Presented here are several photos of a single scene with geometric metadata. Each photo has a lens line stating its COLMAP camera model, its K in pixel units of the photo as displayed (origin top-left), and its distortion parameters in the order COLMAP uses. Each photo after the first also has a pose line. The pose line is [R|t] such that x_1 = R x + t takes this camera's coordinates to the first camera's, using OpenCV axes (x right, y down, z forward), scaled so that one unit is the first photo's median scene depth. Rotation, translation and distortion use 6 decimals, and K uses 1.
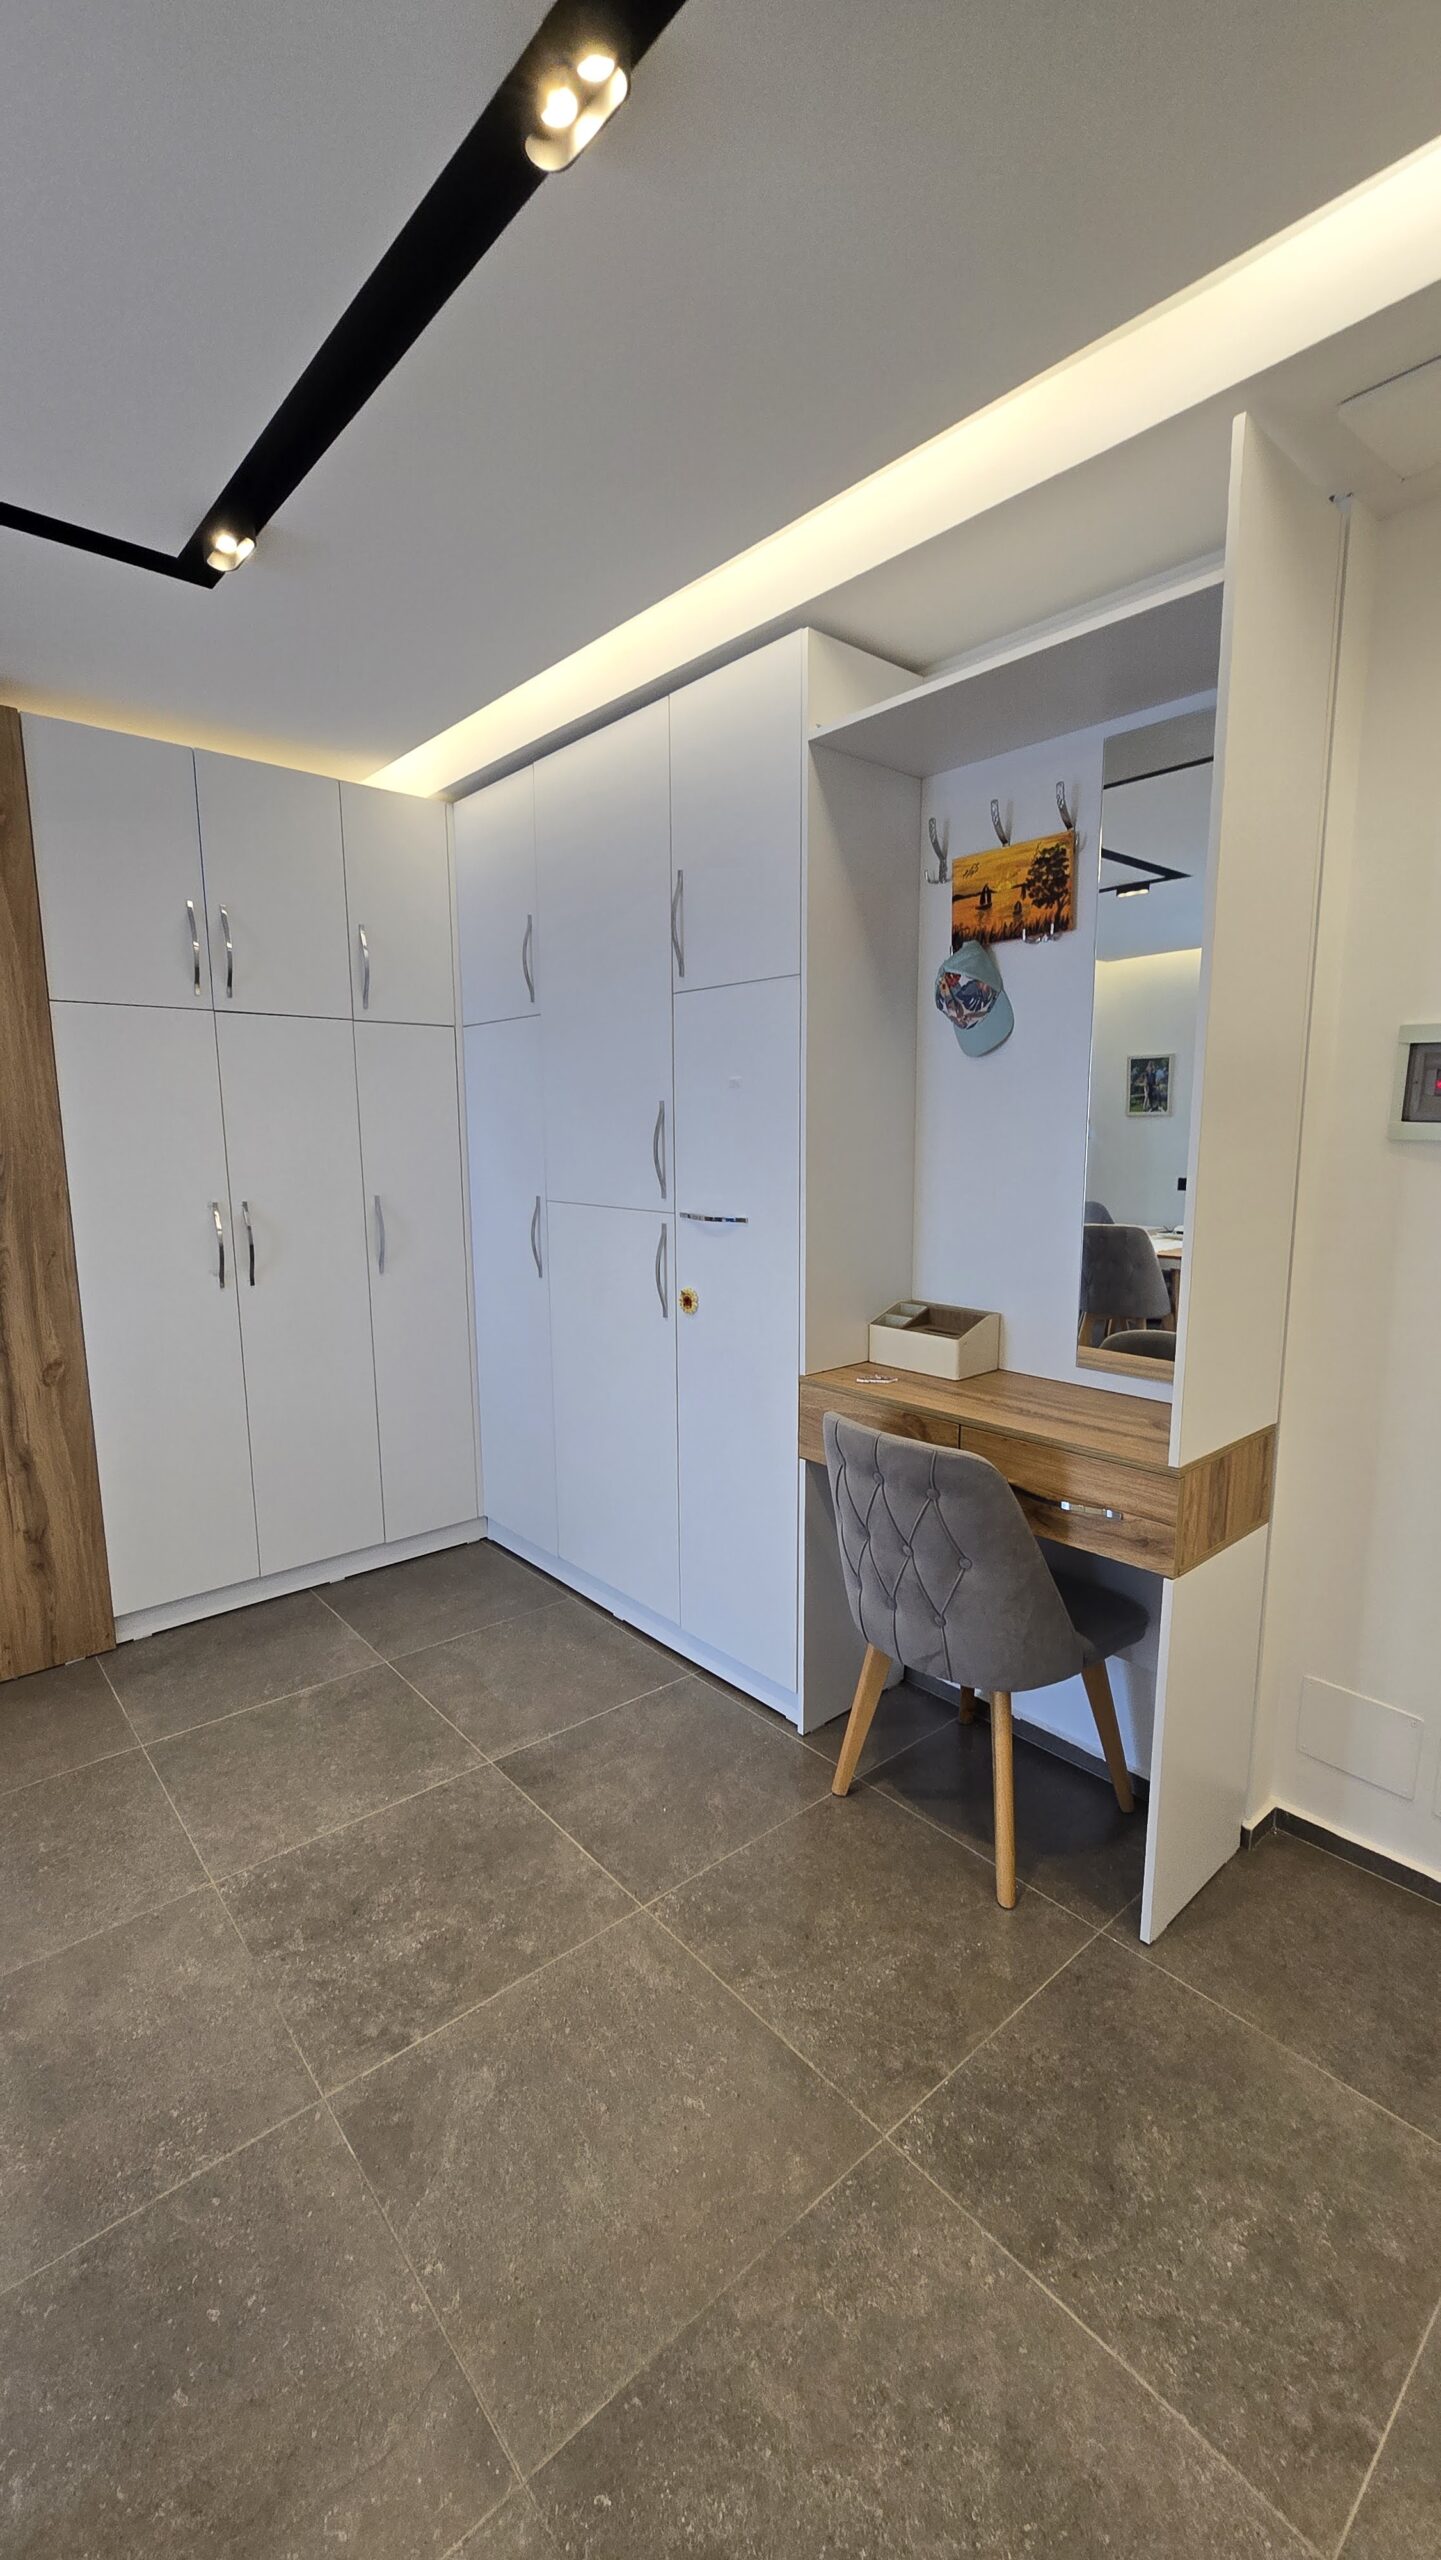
lens RADIAL K [[1036.8, 0, 728.5], [0, 1036.8, 1290.2], [0, 0, 1]] dist [-0.020918, 0.006985]
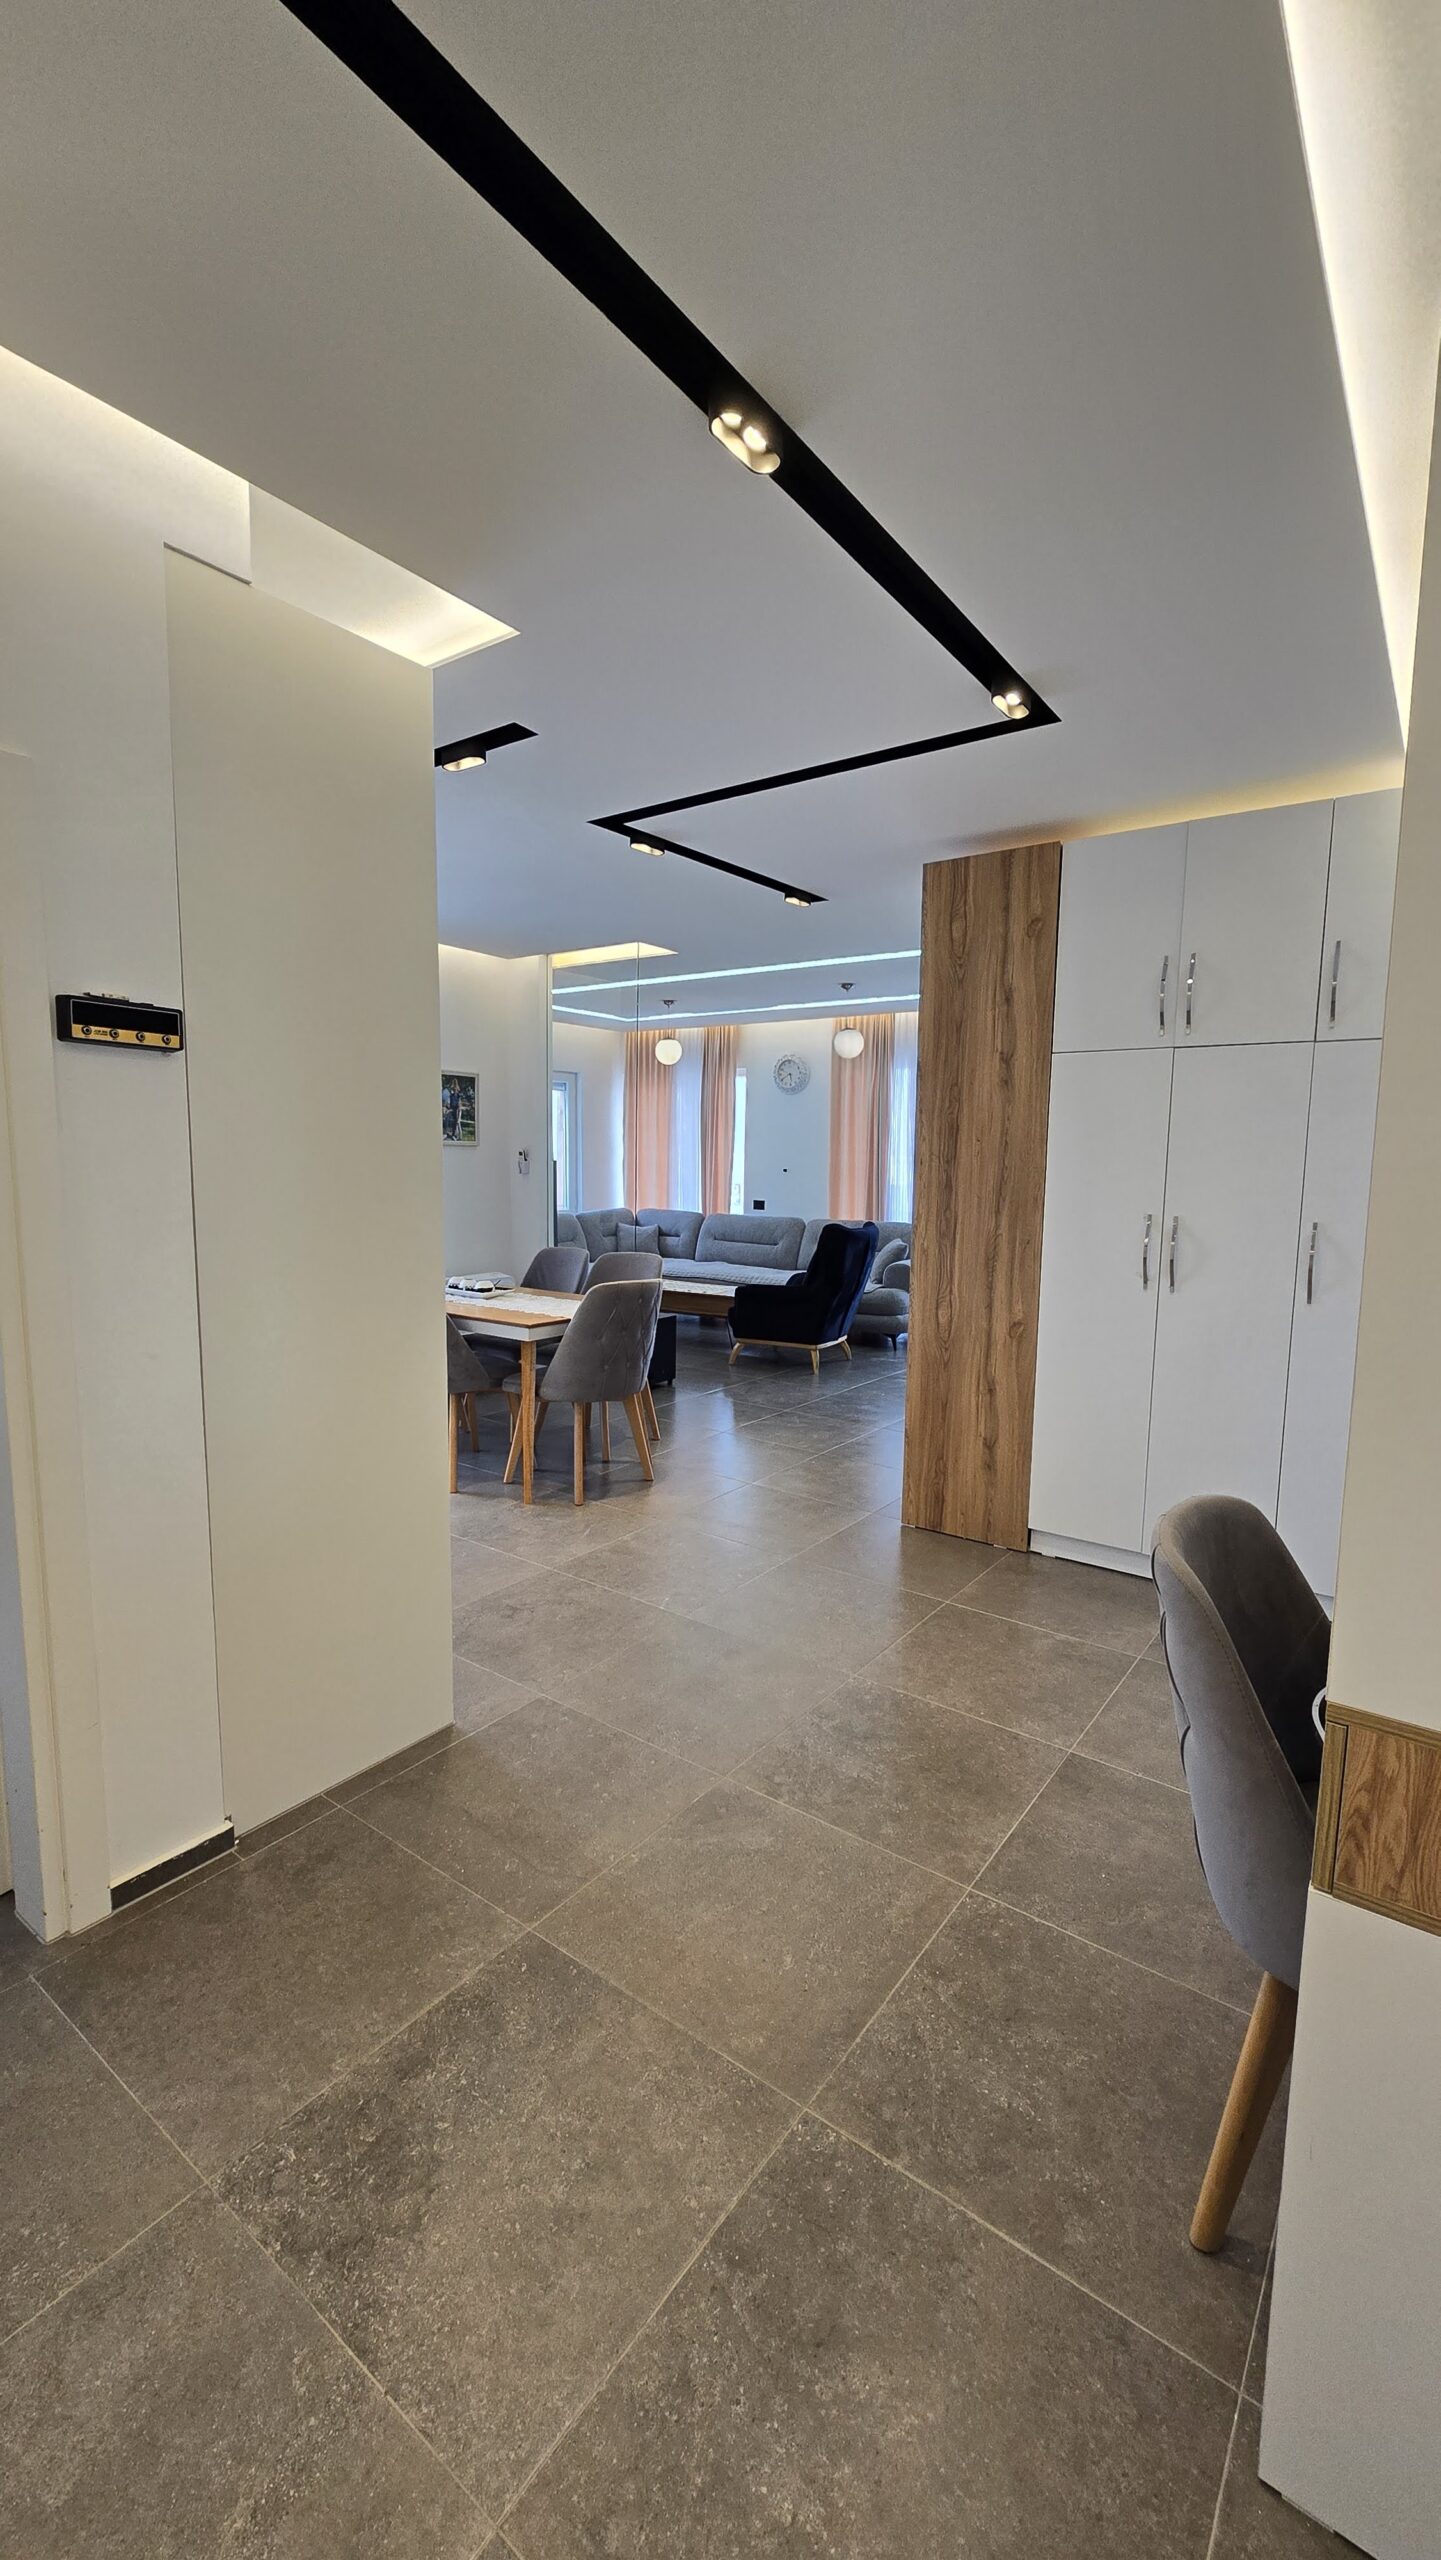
lens RADIAL K [[1036.8, 0, 728.5], [0, 1036.8, 1290.2], [0, 0, 1]] dist [-0.020918, 0.006985]
pose [[0.220788, 0.134879, -0.965951, 1.040466], [-0.170245, 0.980517, 0.097999, -0.070624], [0.960349, 0.142812, 0.239448, 0.571764]]
